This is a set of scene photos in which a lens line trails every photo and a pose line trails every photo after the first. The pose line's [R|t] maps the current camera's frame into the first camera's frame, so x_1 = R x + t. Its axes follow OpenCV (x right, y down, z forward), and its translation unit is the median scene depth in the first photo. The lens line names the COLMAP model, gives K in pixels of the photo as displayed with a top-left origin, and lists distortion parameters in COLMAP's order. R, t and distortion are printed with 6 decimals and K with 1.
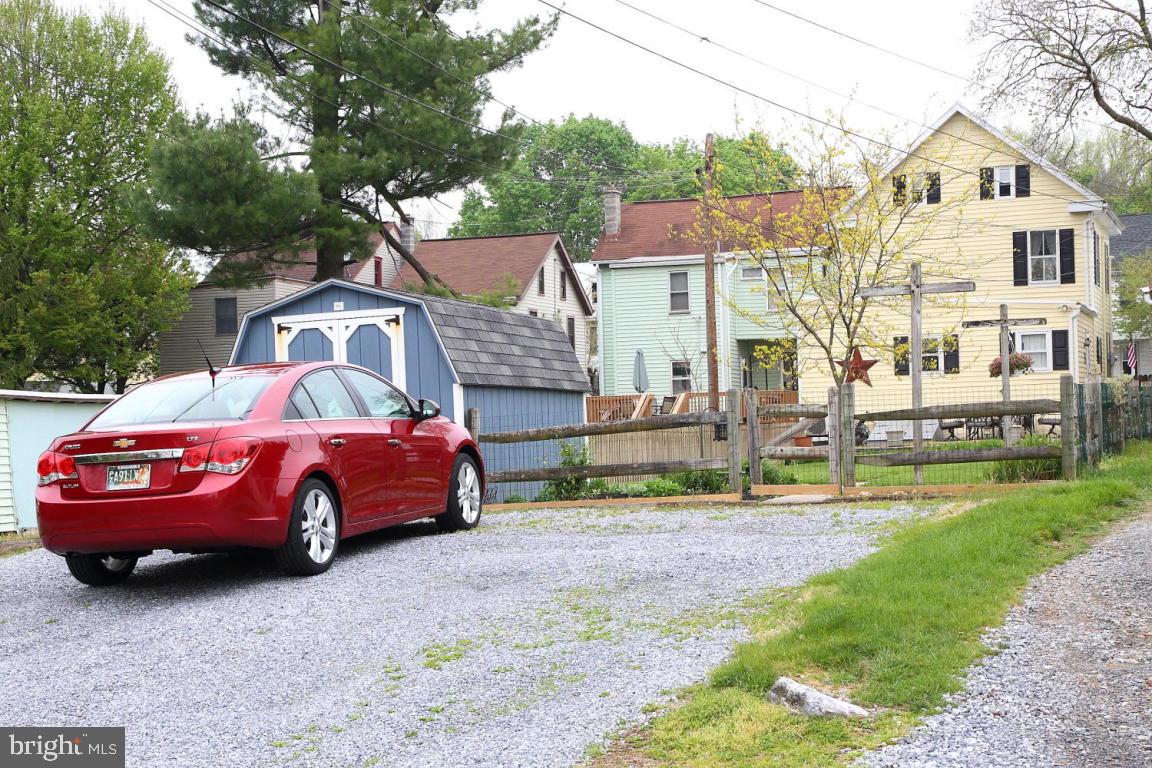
lens RADIAL K [[1874.0, 0, 576.0], [0, 1874.0, 384.0], [0, 0, 1]] dist [0.283377, 0.079613]
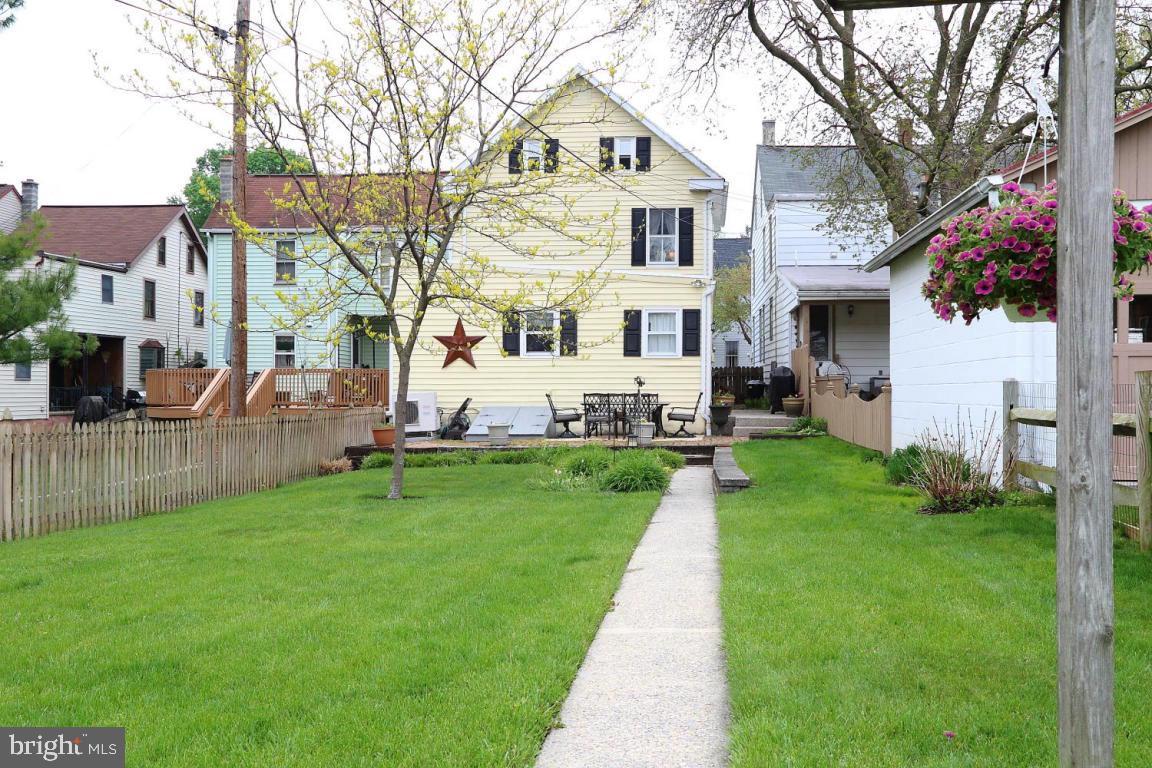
lens RADIAL K [[1172.5, 0, 576.0], [0, 1172.5, 384.0], [0, 0, 1]] dist [-0.003327, -0.001387]
pose [[0.975088, 0.032329, 0.219451, 0.080253], [-0.035487, 0.999315, 0.010466, 0.001337], [-0.218963, -0.017993, 0.975567, 0.449519]]
